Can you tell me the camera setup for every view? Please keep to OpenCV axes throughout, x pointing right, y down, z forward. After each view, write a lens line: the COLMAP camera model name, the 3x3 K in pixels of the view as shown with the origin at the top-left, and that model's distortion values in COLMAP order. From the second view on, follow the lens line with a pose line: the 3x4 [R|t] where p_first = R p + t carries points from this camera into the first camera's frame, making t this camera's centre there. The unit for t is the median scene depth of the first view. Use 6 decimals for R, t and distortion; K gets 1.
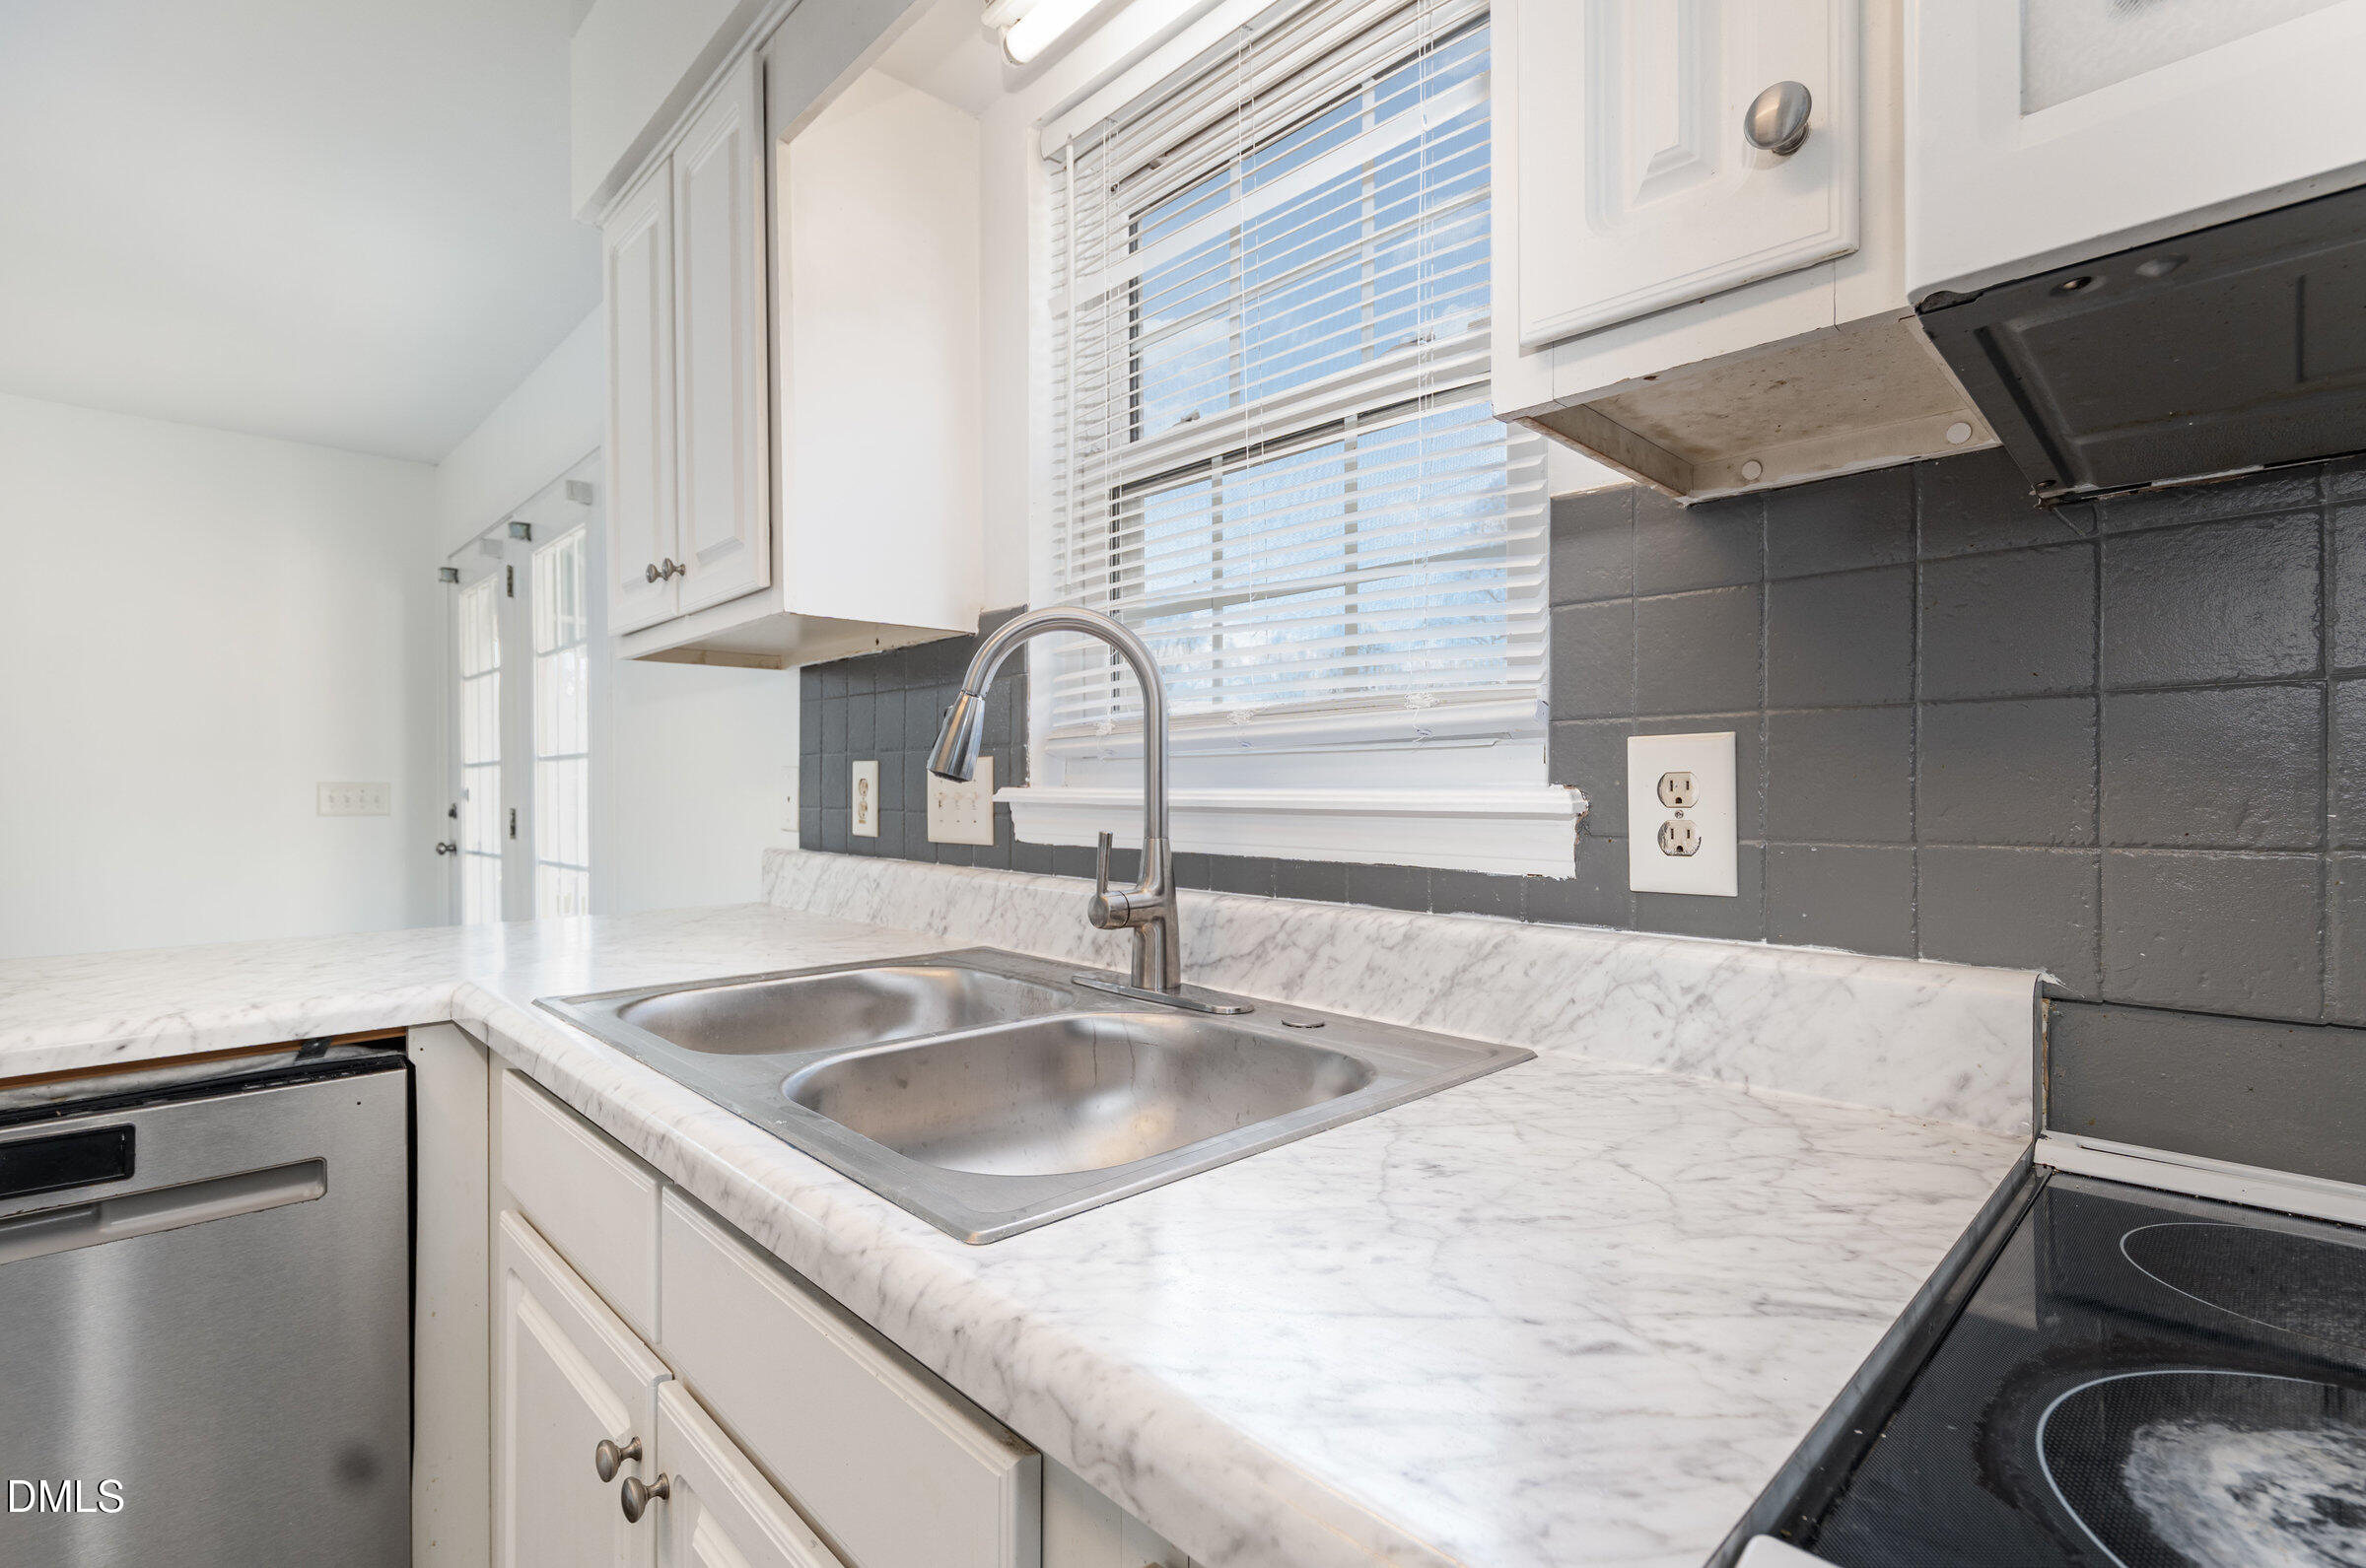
lens RADIAL K [[1087.4, 0, 1183.0], [0, 1087.4, 784.0], [0, 0, 1]] dist [-0.002205, -0.000110]
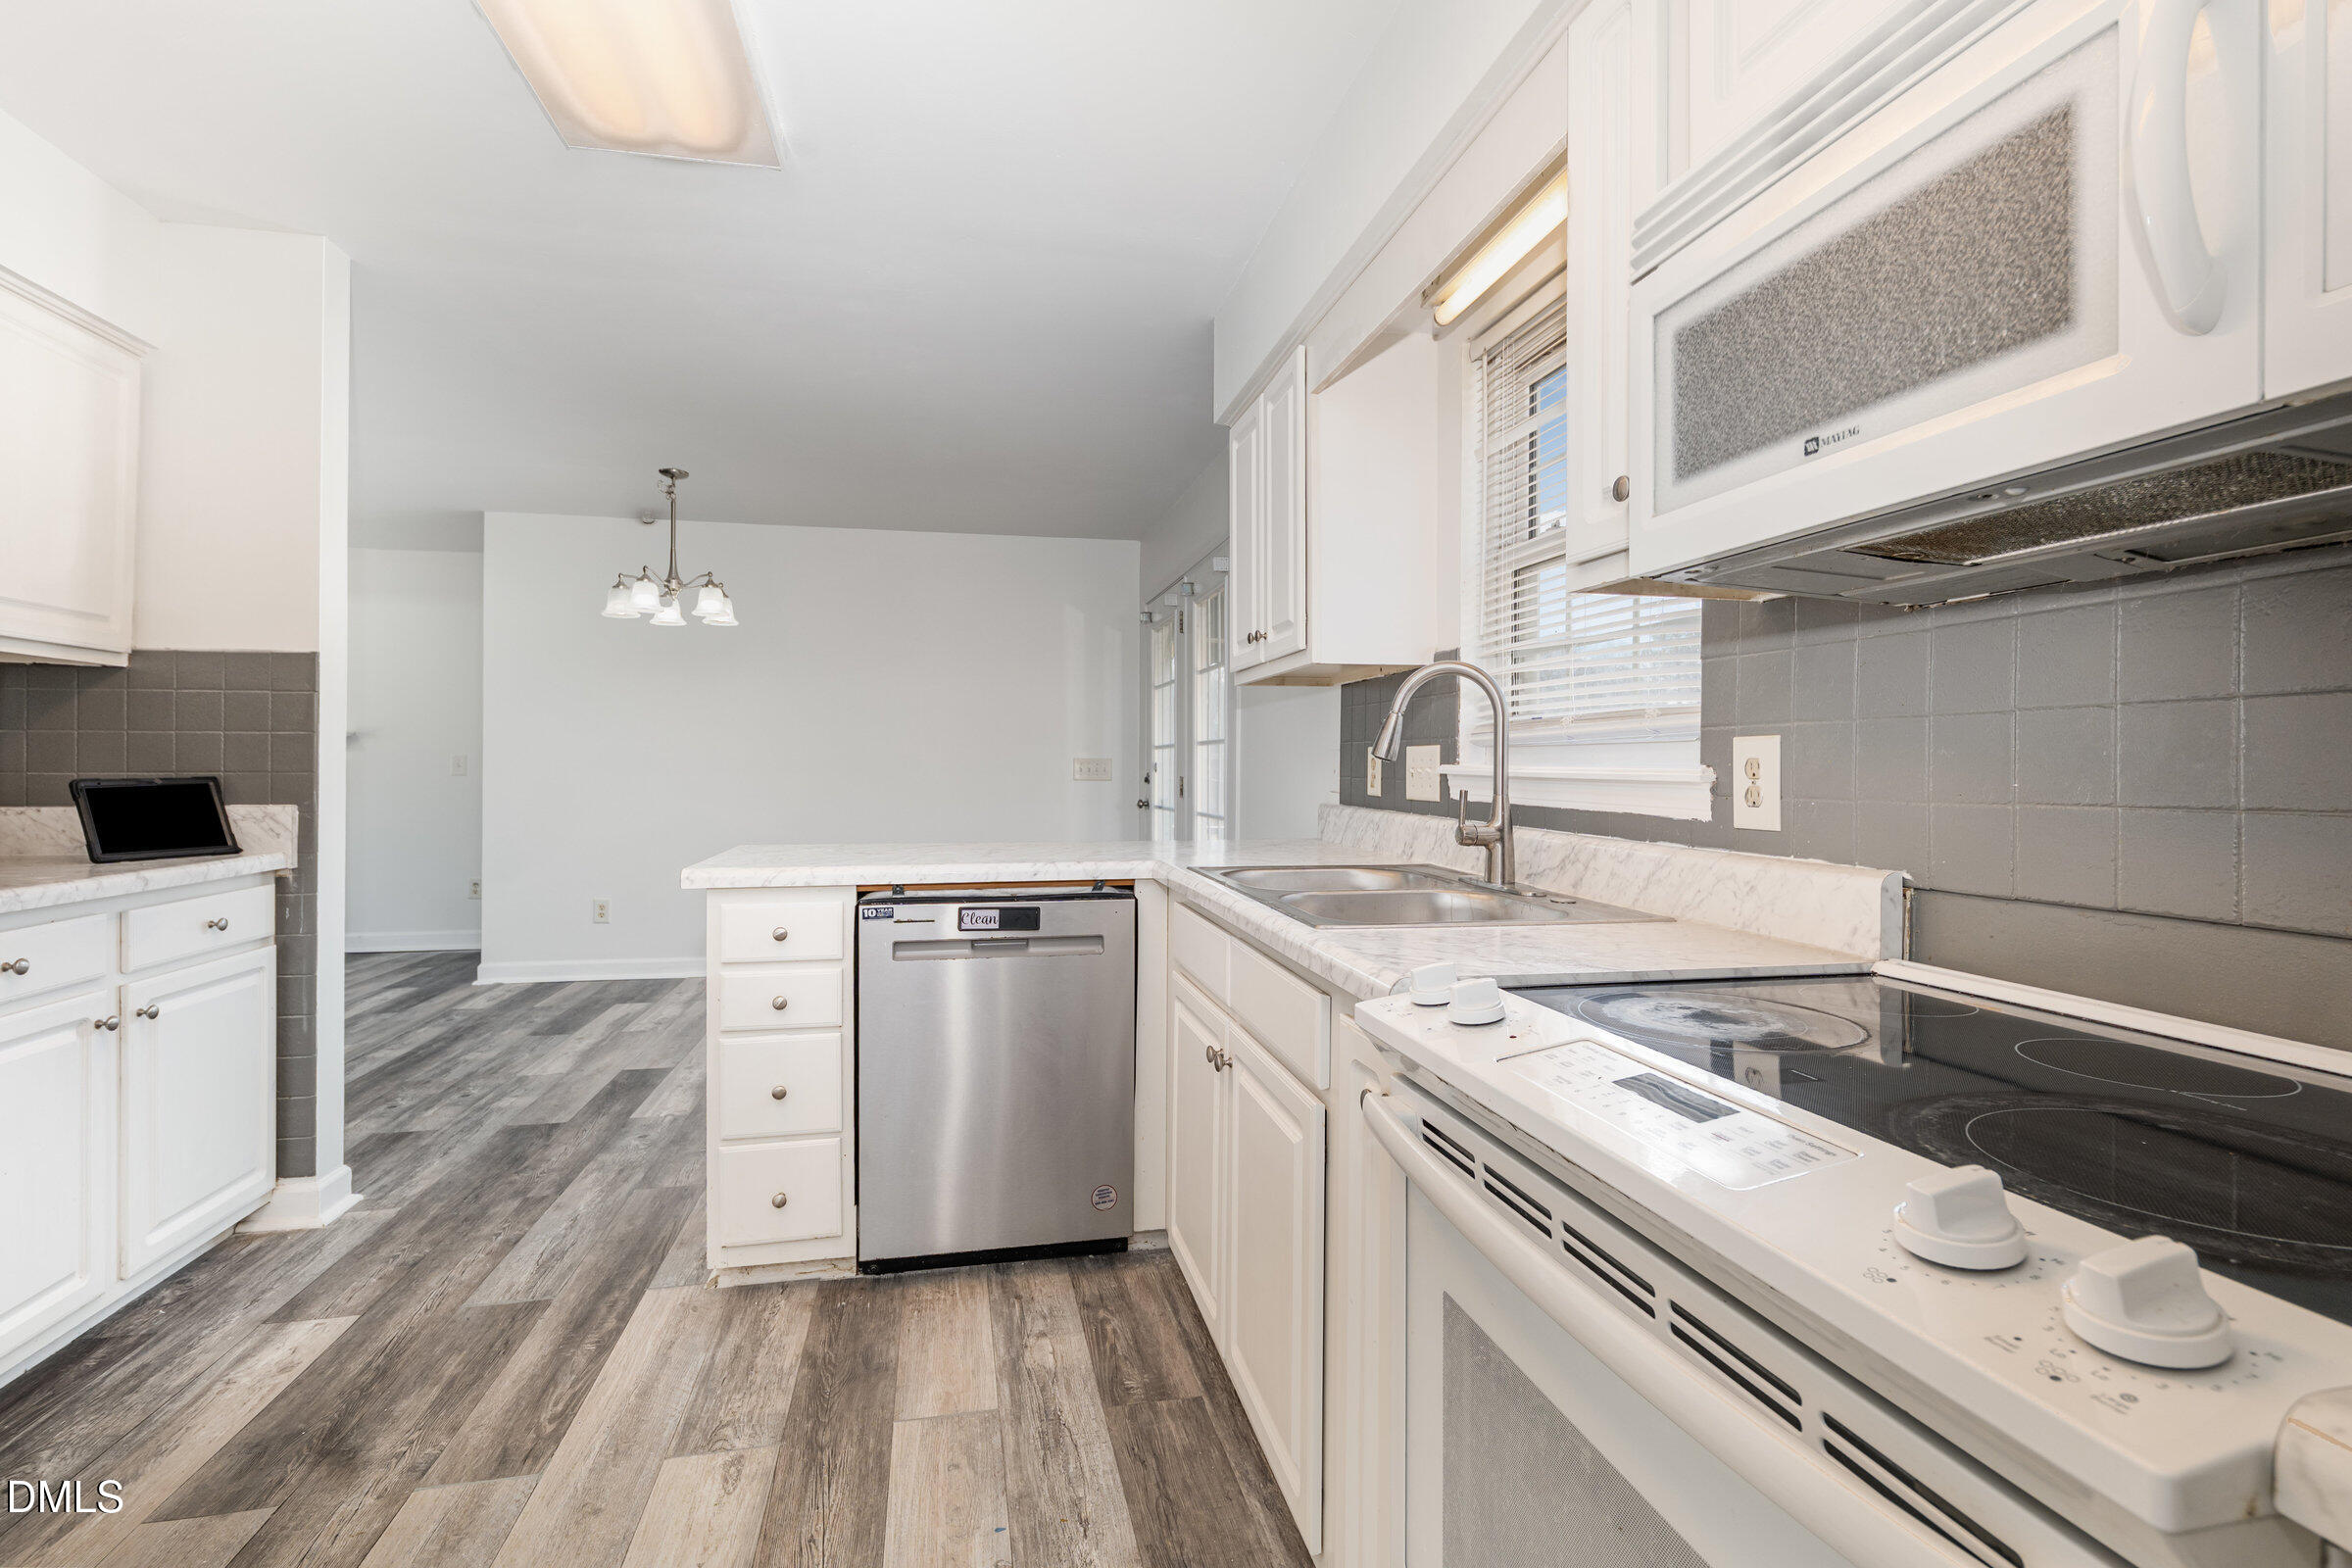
lens RADIAL K [[1081.1, 0, 1176.0], [0, 1081.1, 784.0], [0, 0, 1]] dist [-0.002205, -0.000110]
pose [[0.847160, 0.016600, -0.531079, 0.442943], [-0.005222, 0.999724, 0.022920, -0.003657], [0.531313, -0.016643, 0.847012, -0.699911]]
